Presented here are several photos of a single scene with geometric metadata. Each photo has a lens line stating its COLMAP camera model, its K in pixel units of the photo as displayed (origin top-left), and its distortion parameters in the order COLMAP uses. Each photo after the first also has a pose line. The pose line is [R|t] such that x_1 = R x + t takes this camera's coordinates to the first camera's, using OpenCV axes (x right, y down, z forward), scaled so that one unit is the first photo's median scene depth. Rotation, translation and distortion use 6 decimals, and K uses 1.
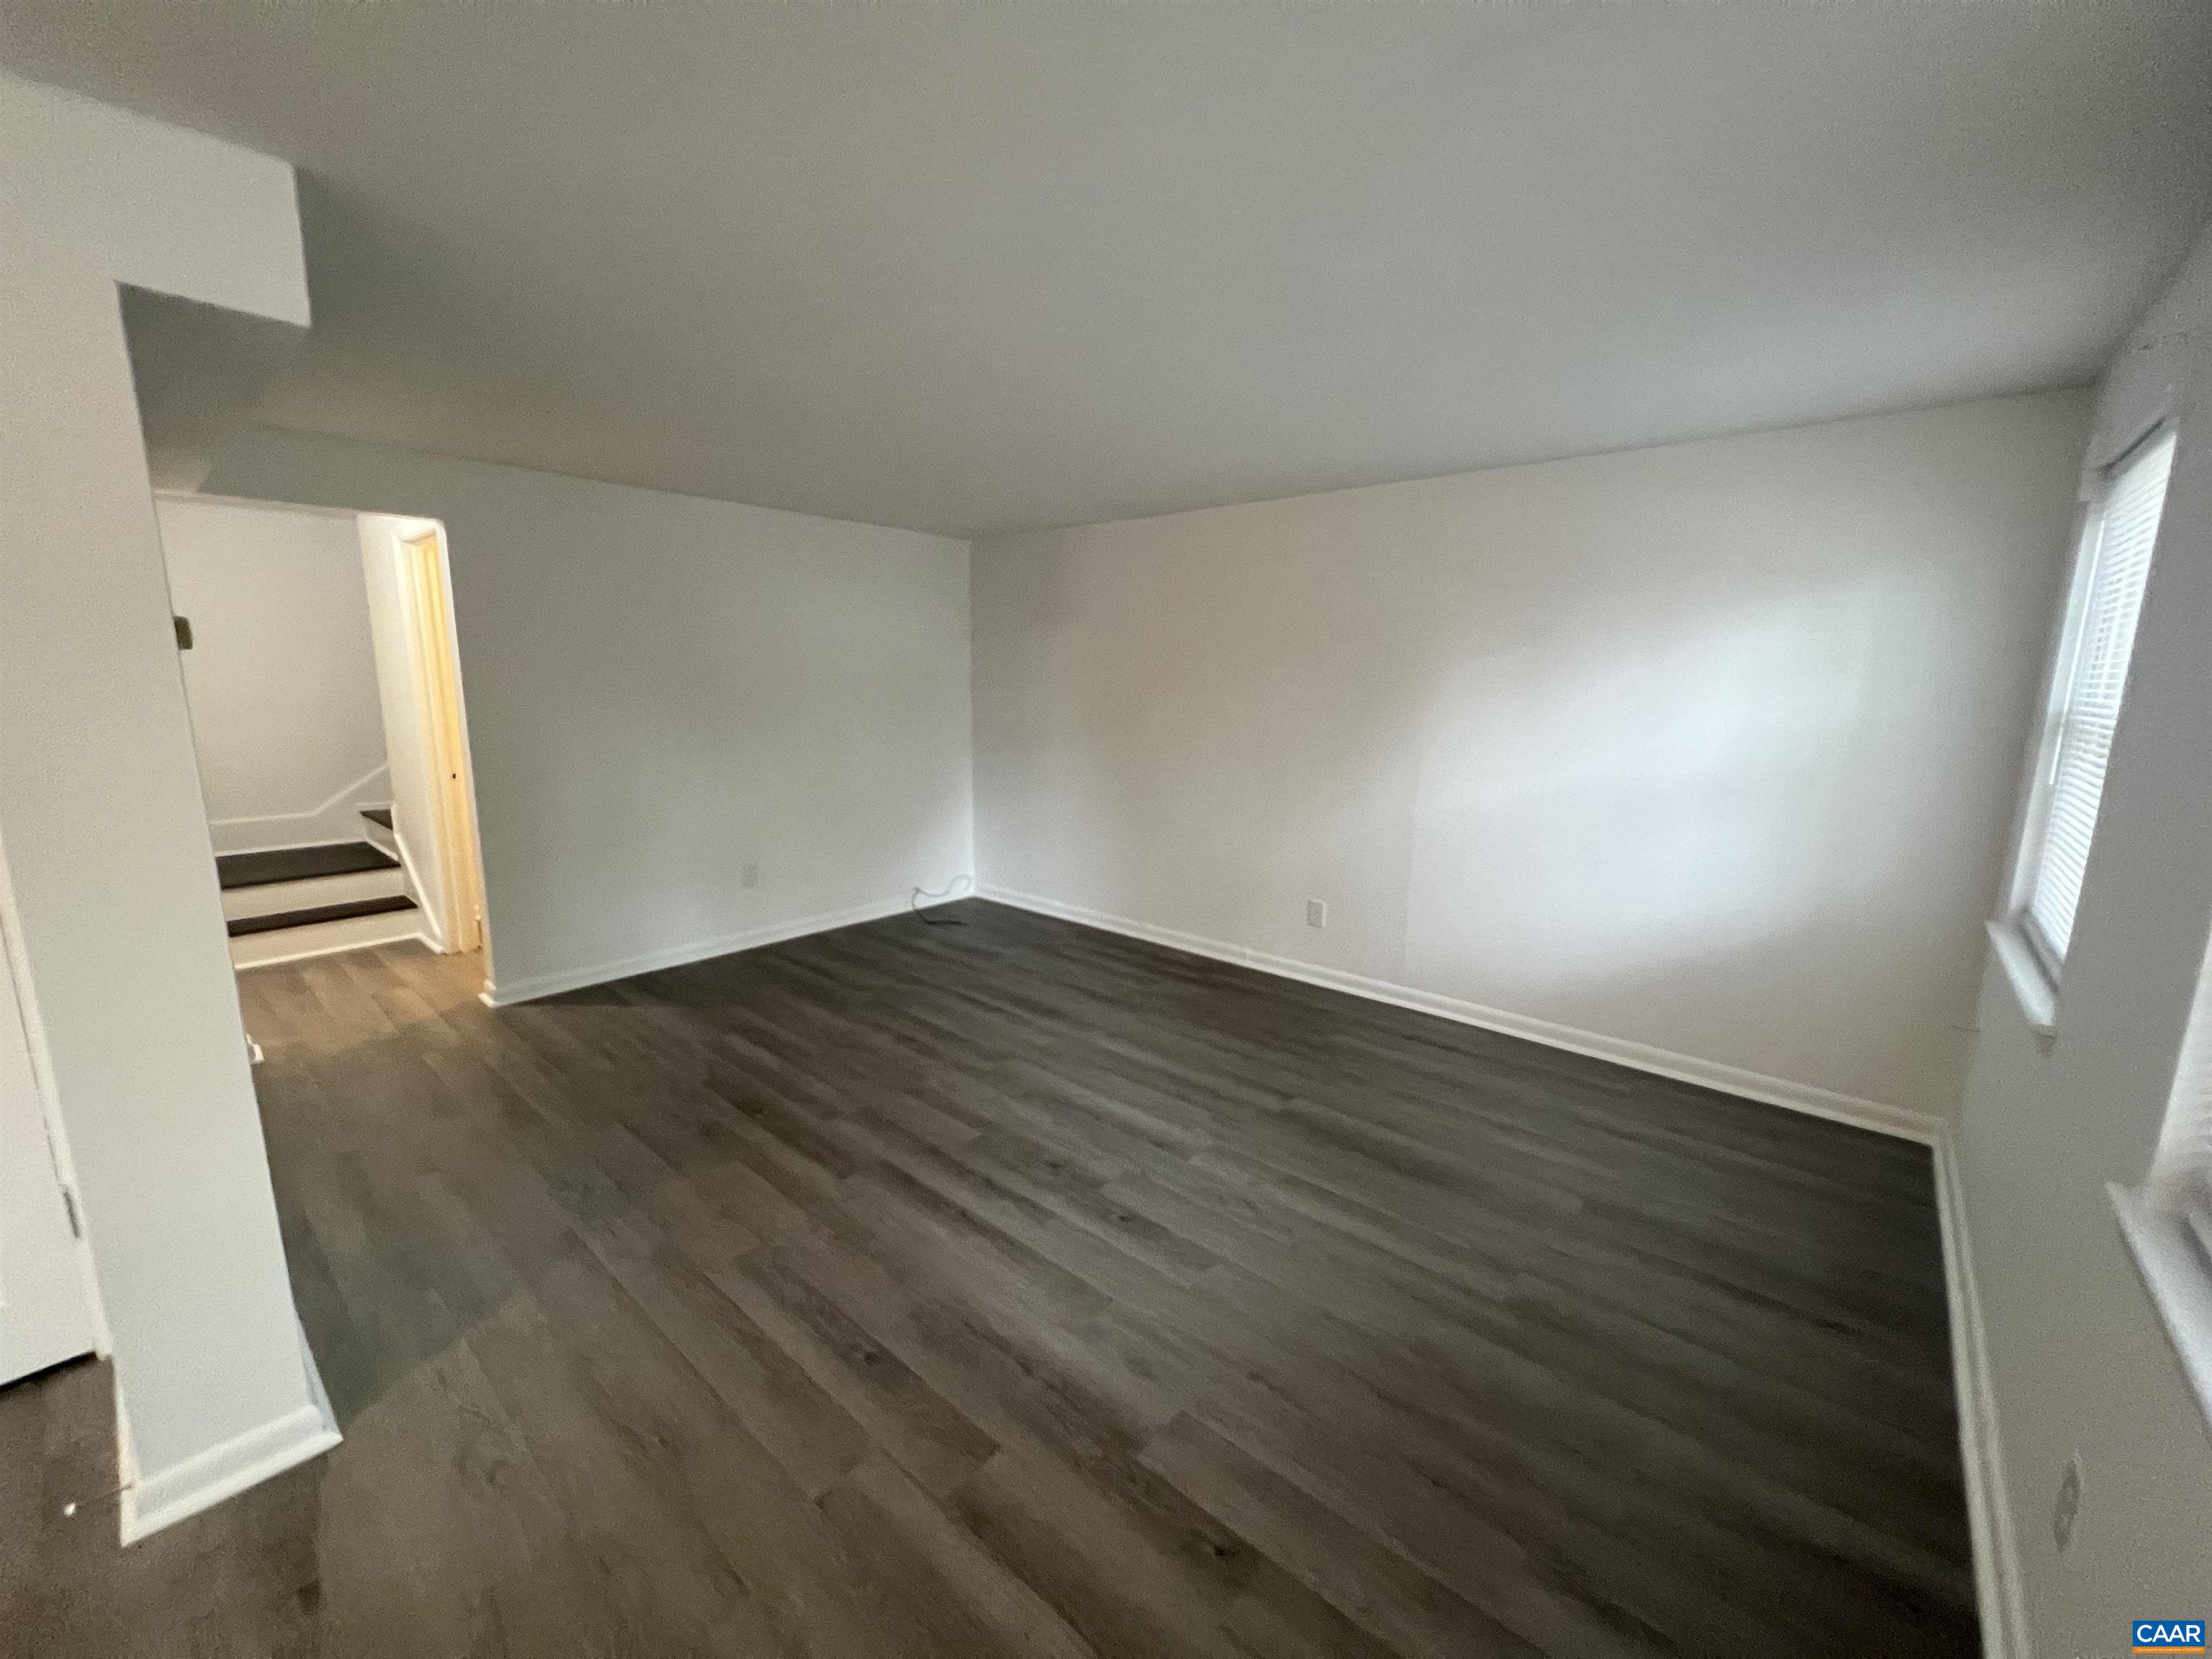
lens RADIAL K [[880.3, 0, 1100.2], [0, 880.3, 827.8], [0, 0, 1]] dist [-0.001218, 0.000060]
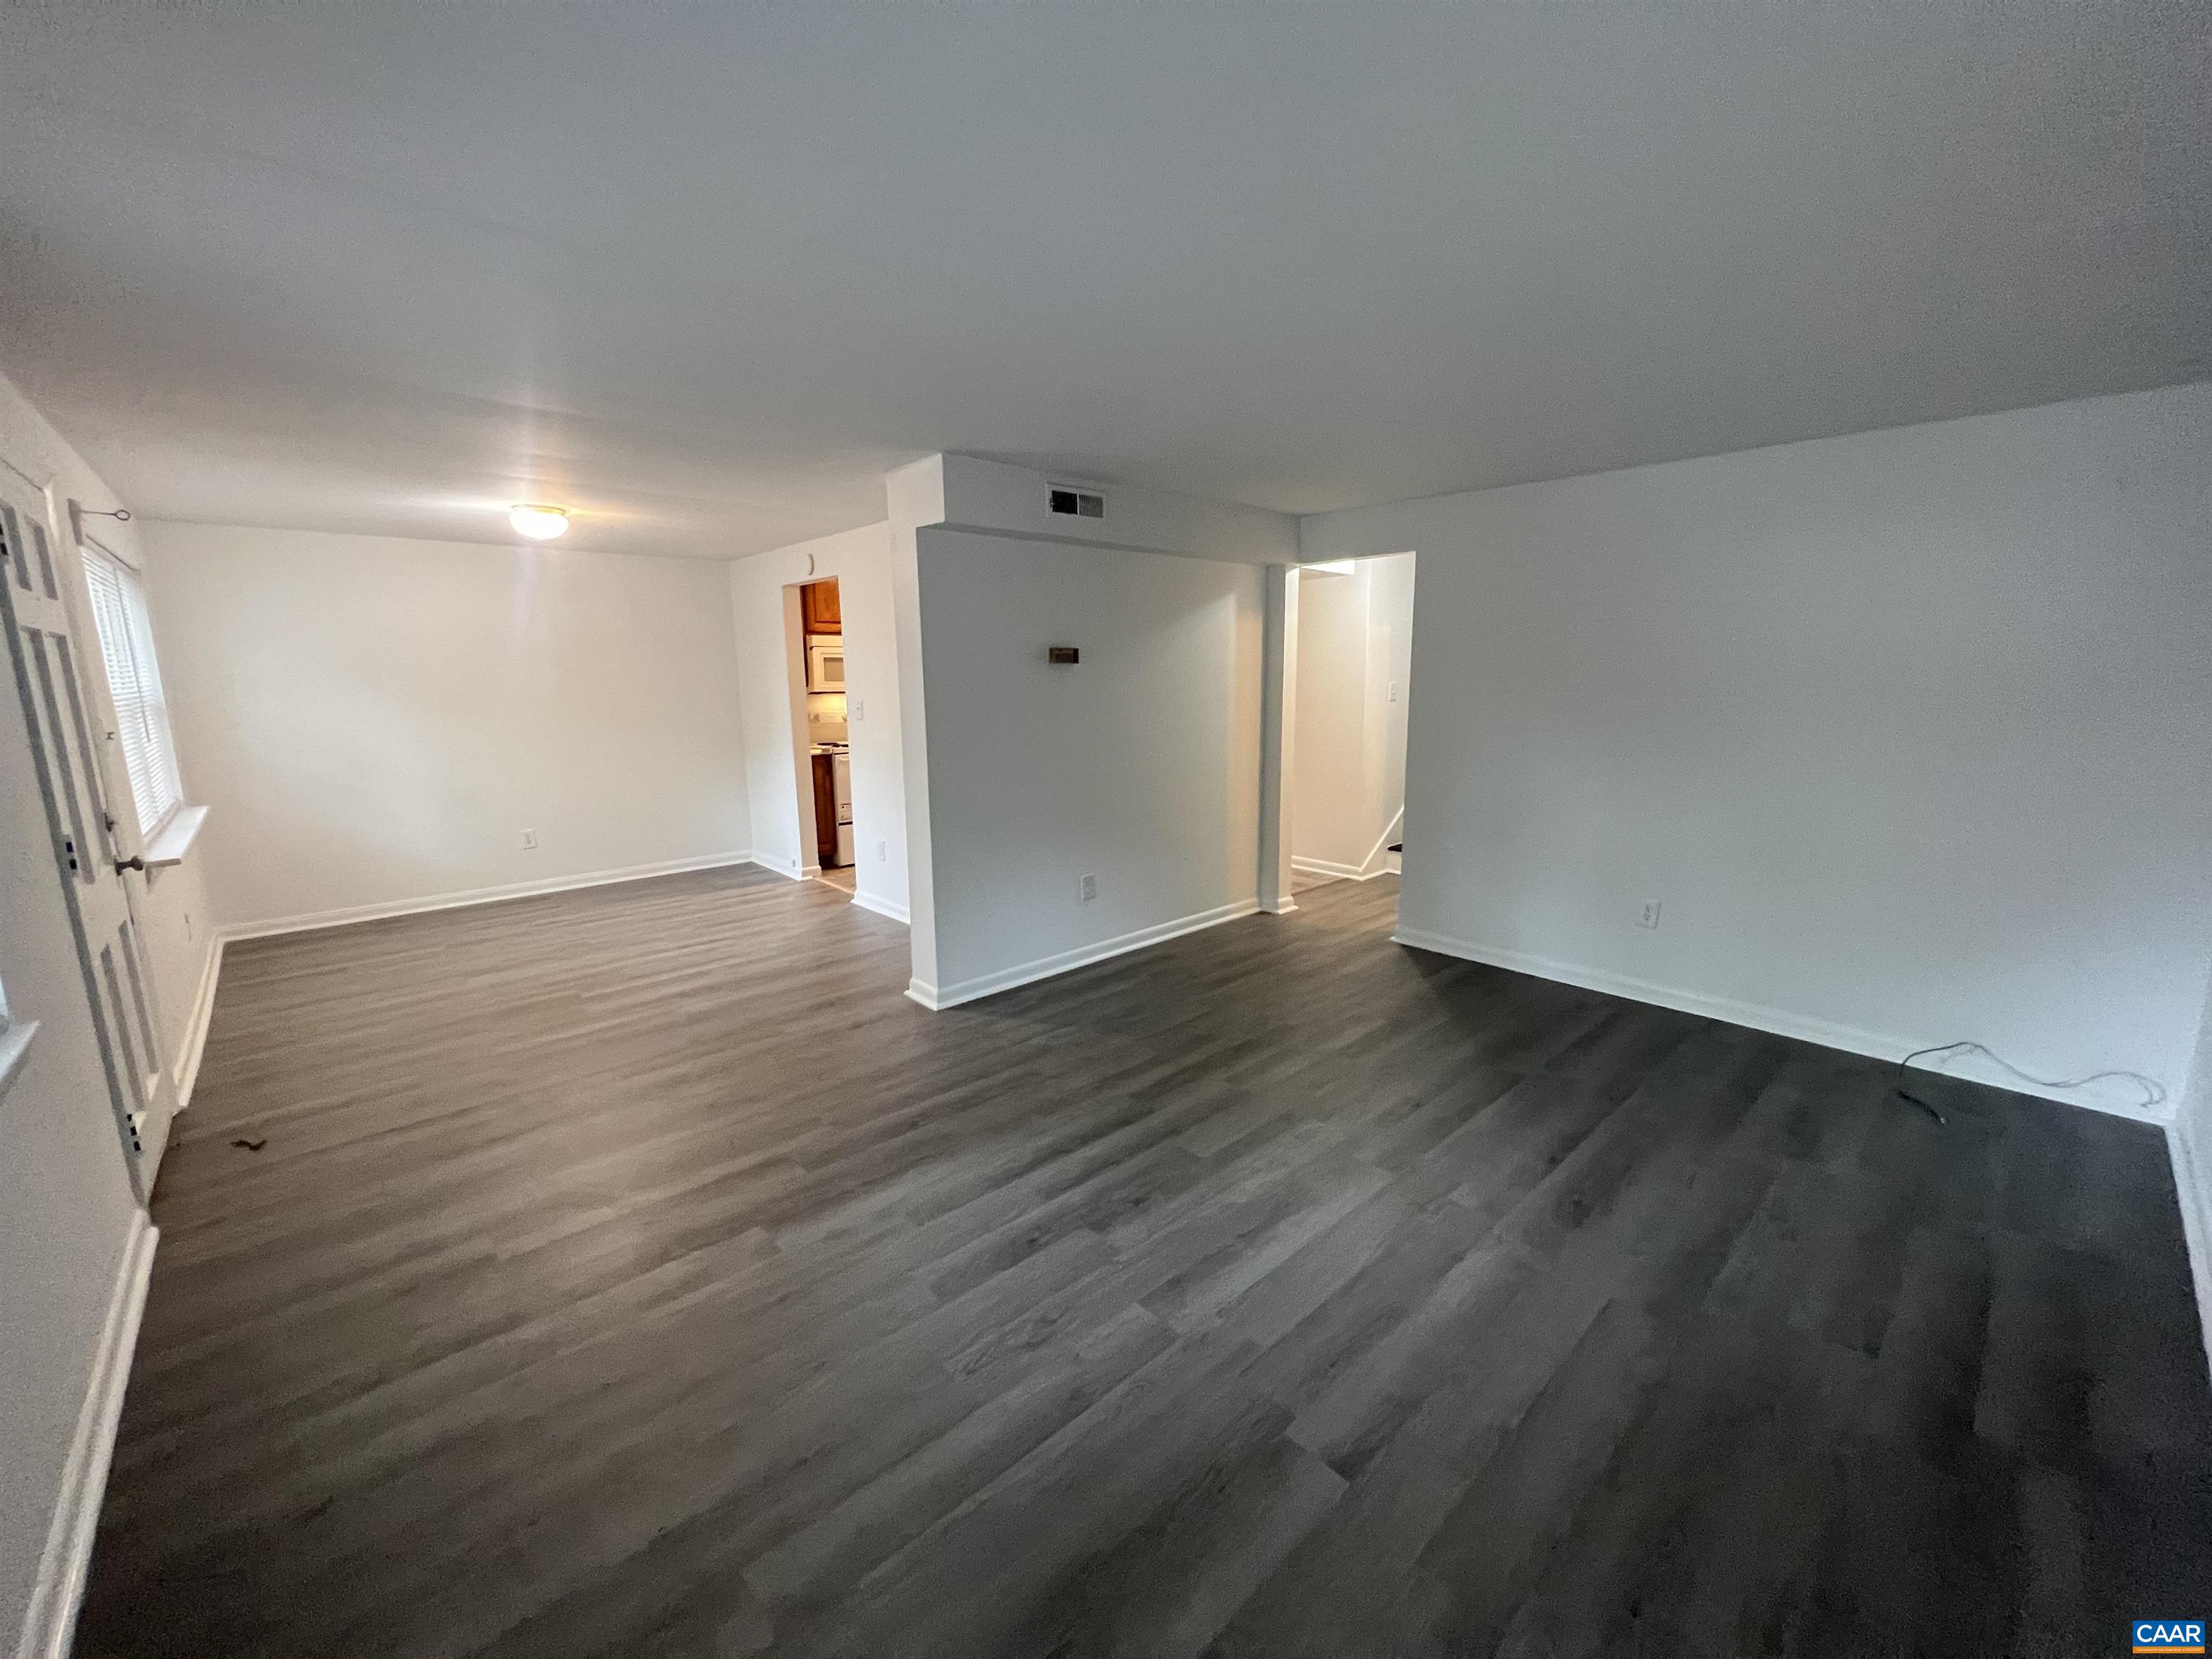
lens RADIAL K [[885.8, 0, 1100.3], [0, 885.8, 823.4], [0, 0, 1]] dist [-0.000358, -0.000277]
pose [[-0.109581, 0.162902, -0.980538, 0.760144], [-0.164317, 0.969937, 0.179504, -0.154112], [0.980302, 0.180790, -0.079519, 0.914051]]
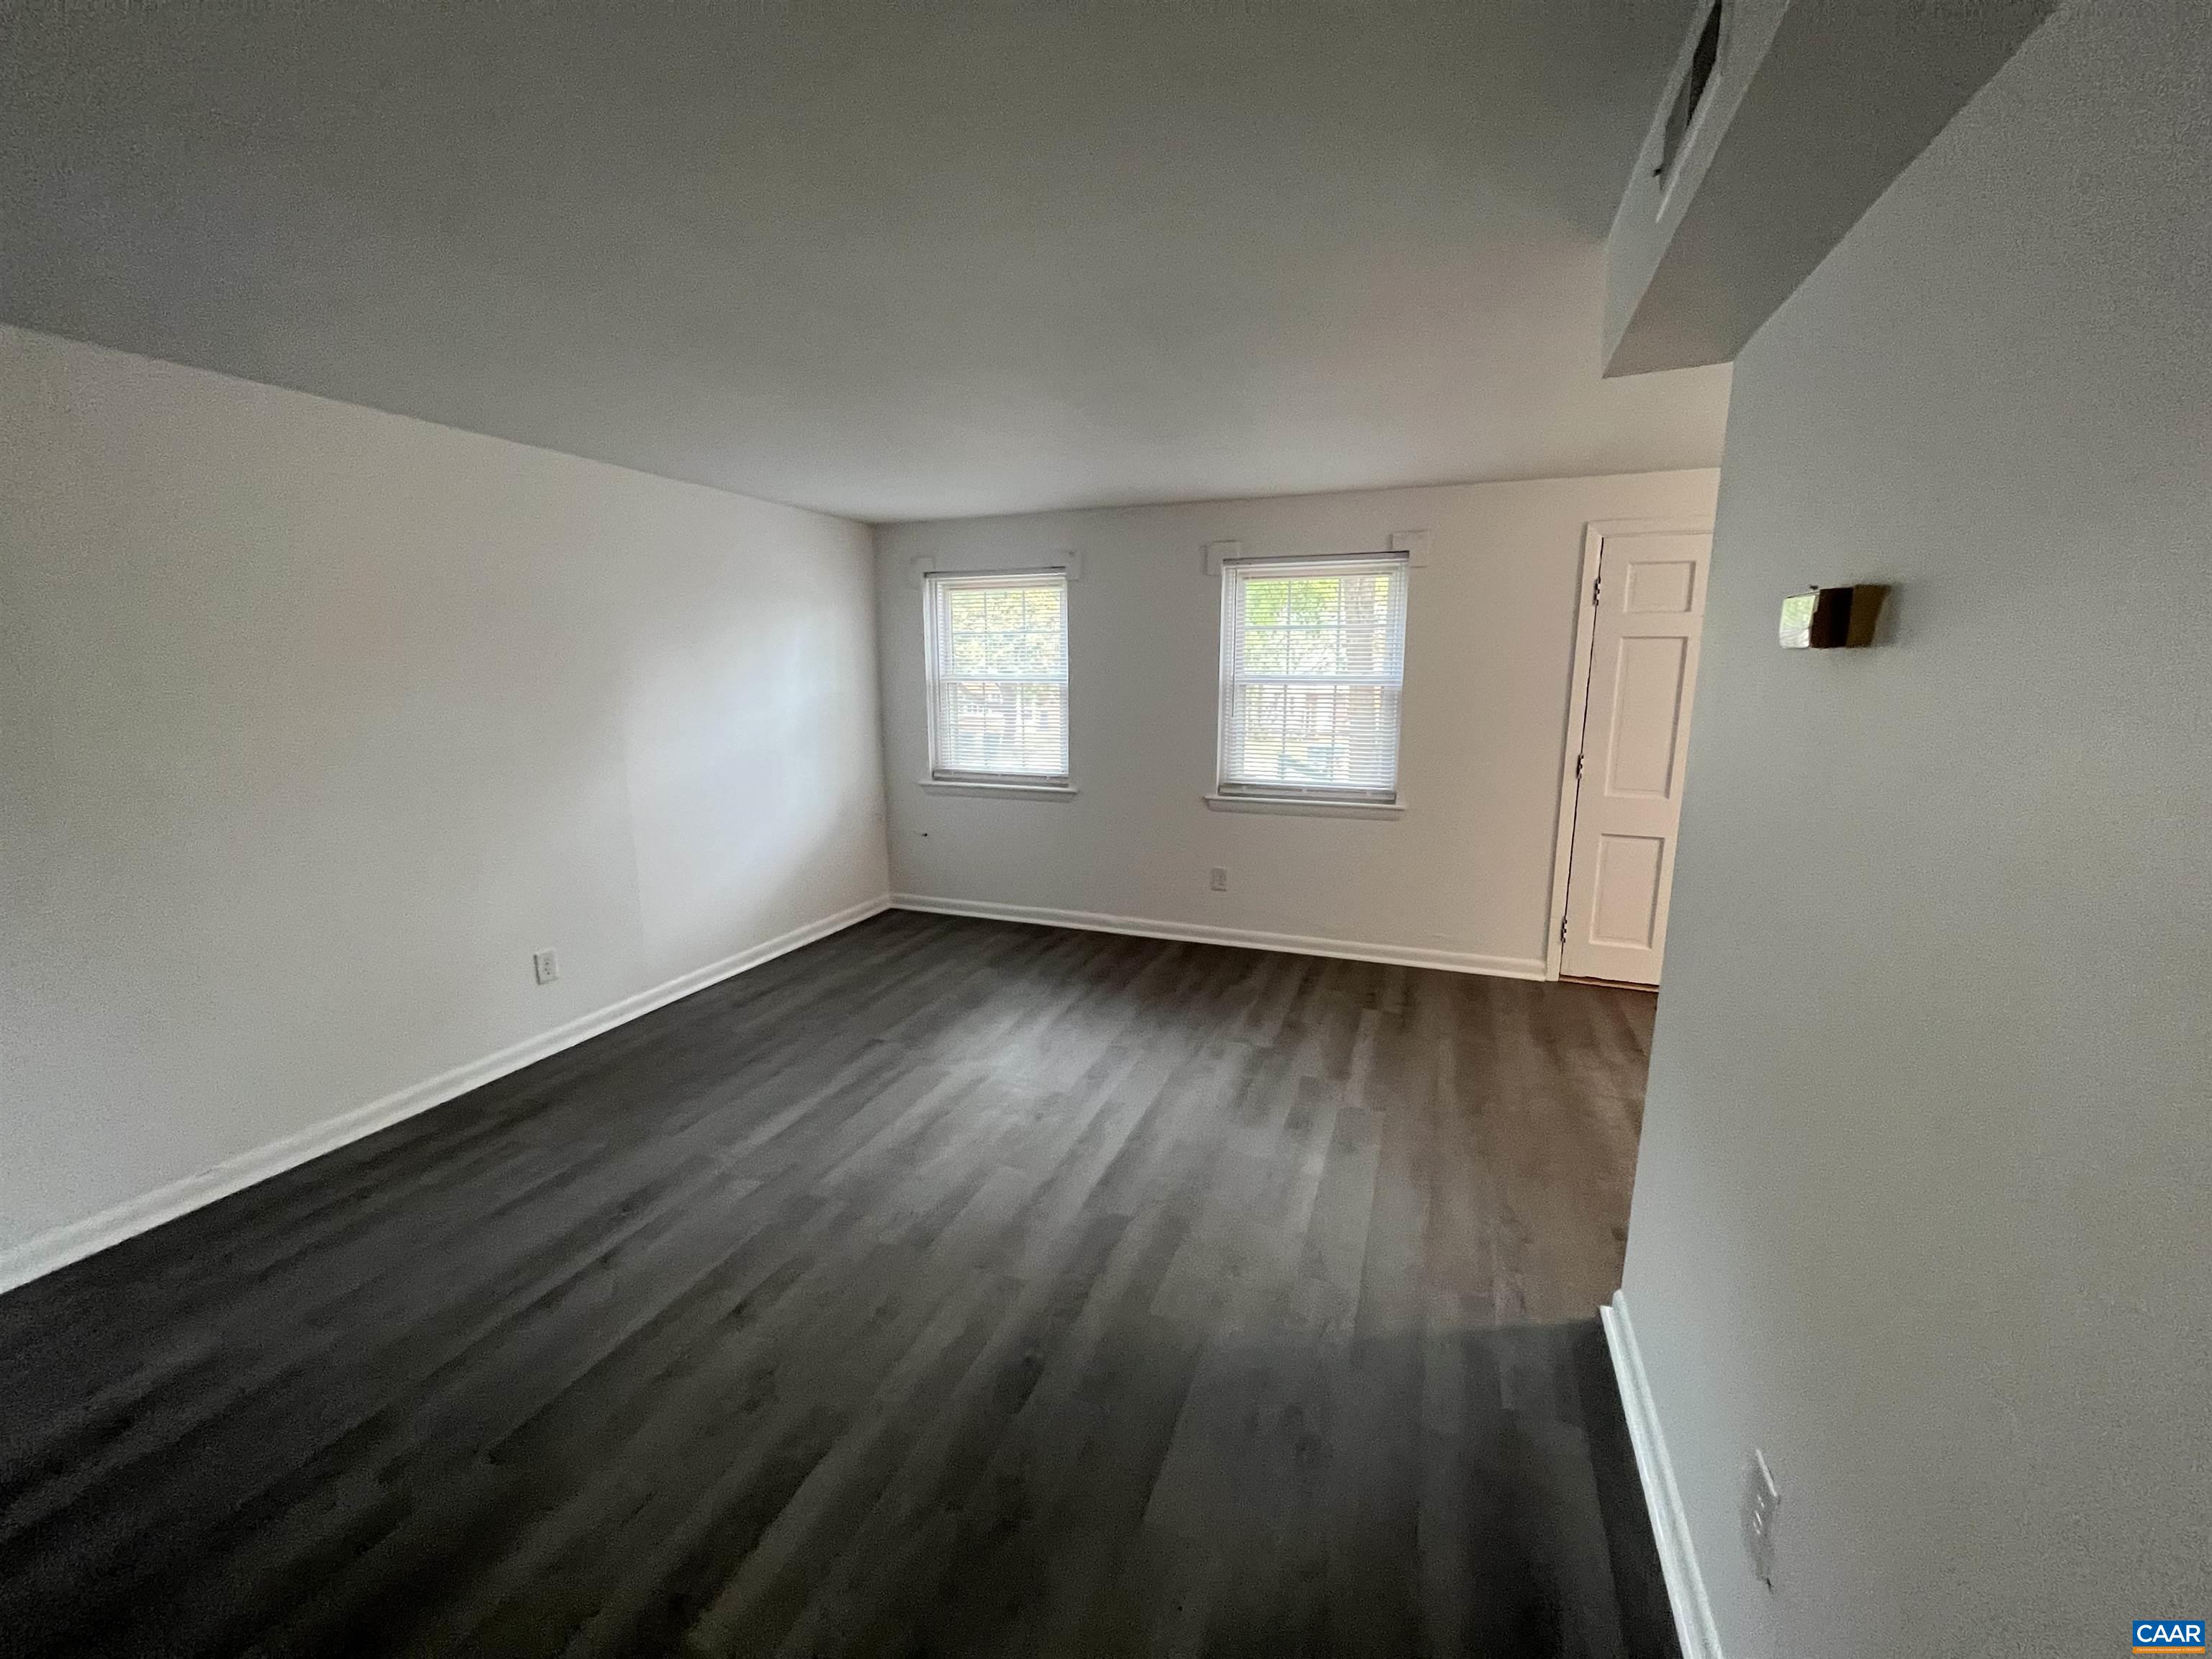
lens RADIAL K [[885.8, 0, 1104.0], [0, 885.8, 827.0], [0, 0, 1]] dist [-0.000358, -0.000277]
pose [[-0.346733, -0.174796, 0.921533, -0.984971], [0.162372, 0.956463, 0.242515, -0.207067], [-0.923803, 0.233719, -0.303255, 1.116214]]
